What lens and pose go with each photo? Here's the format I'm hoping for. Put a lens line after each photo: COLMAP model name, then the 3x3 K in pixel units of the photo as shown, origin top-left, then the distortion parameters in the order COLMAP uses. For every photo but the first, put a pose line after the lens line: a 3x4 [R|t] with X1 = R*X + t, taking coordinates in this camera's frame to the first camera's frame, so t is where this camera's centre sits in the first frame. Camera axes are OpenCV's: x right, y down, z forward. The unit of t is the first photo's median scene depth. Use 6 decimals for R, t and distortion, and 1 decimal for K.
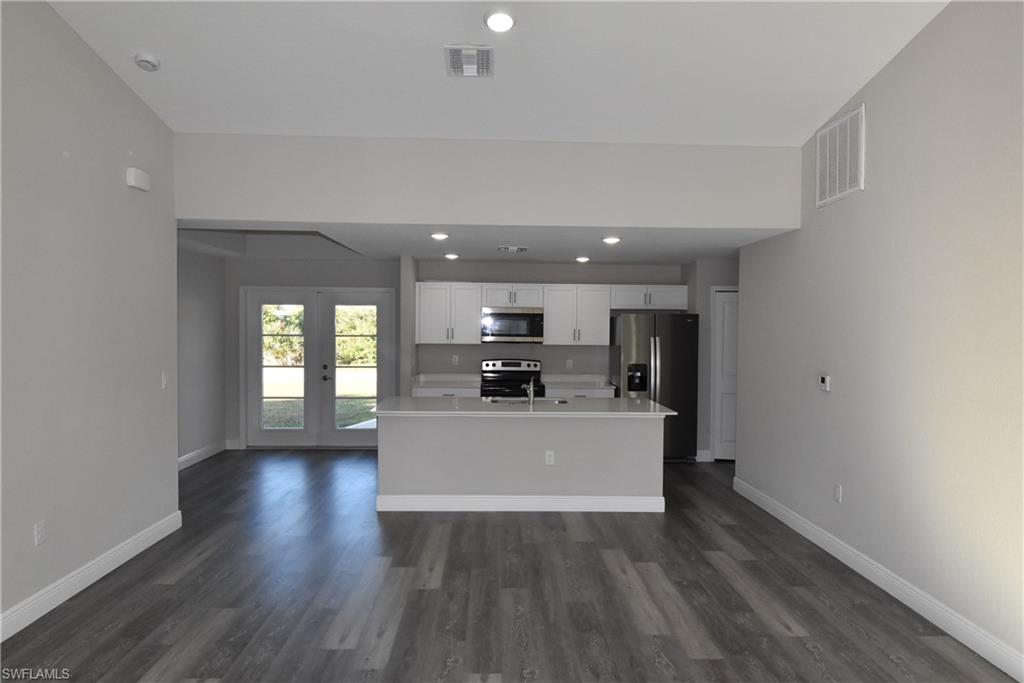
lens RADIAL K [[611.8, 0, 516.0], [0, 611.8, 346.2], [0, 0, 1]] dist [-0.026273, -0.001550]
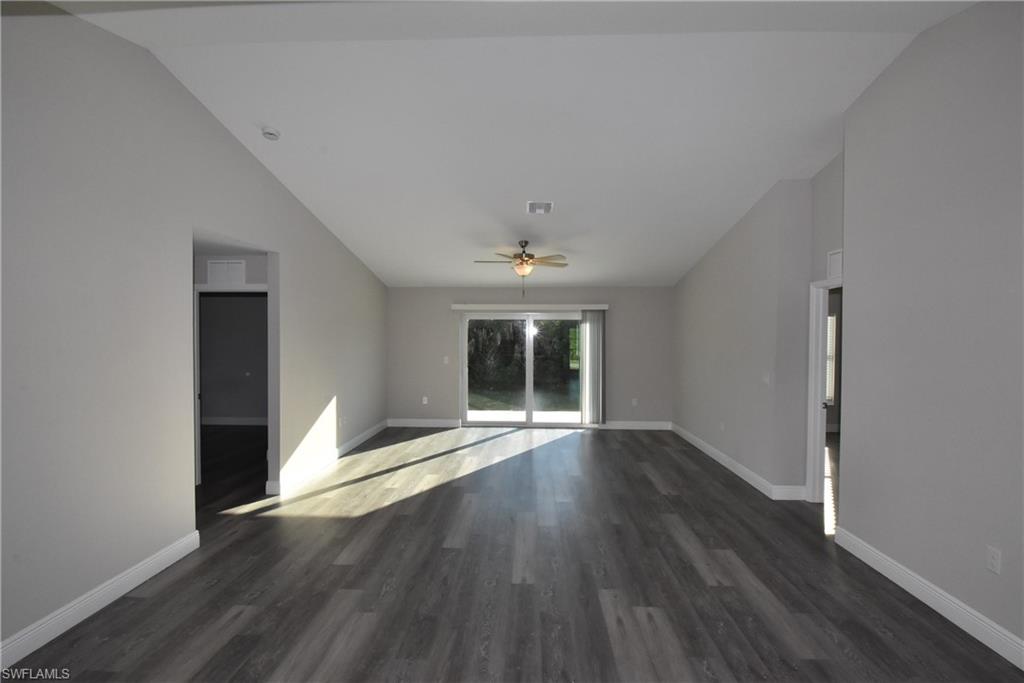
lens RADIAL K [[475.0, 0, 512.7], [0, 475.0, 340.5], [0, 0, 1]] dist [-0.010823, -0.000950]
pose [[-0.996693, -0.015603, 0.079743, -0.055755], [-0.011910, 0.998844, 0.046574, -0.037130], [-0.080377, 0.045470, -0.995727, 1.096854]]
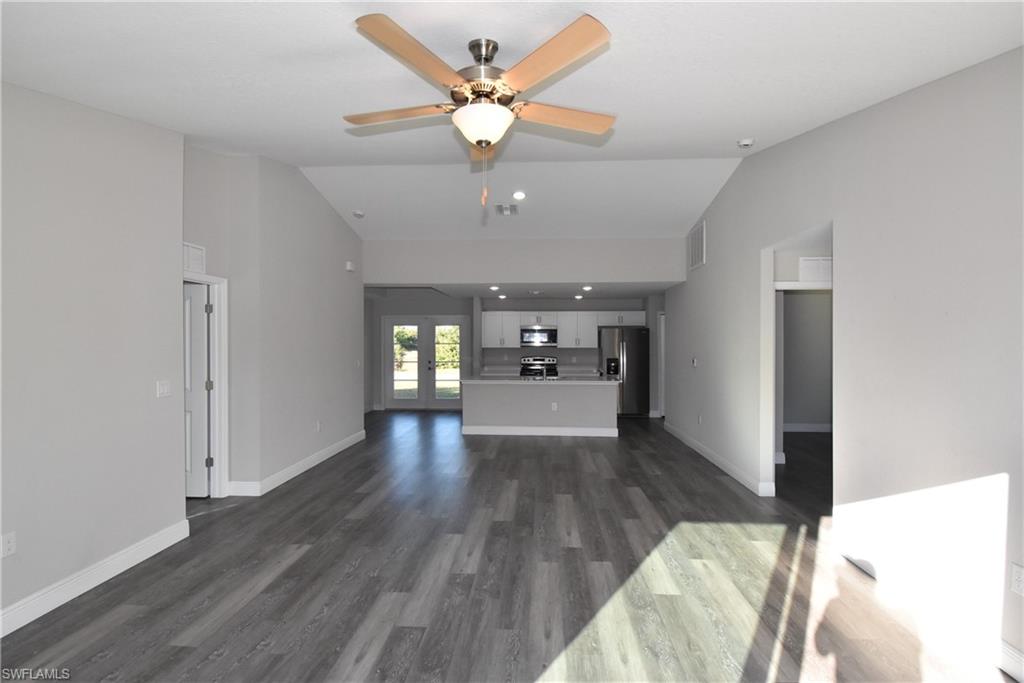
lens RADIAL K [[475.0, 0, 512.2], [0, 475.0, 342.3], [0, 0, 1]] dist [-0.010823, -0.000950]
pose [[0.995065, -0.010032, -0.098718, 0.073899], [0.006935, 0.999475, -0.031657, 0.033772], [0.098984, 0.030816, 0.994612, -0.455223]]
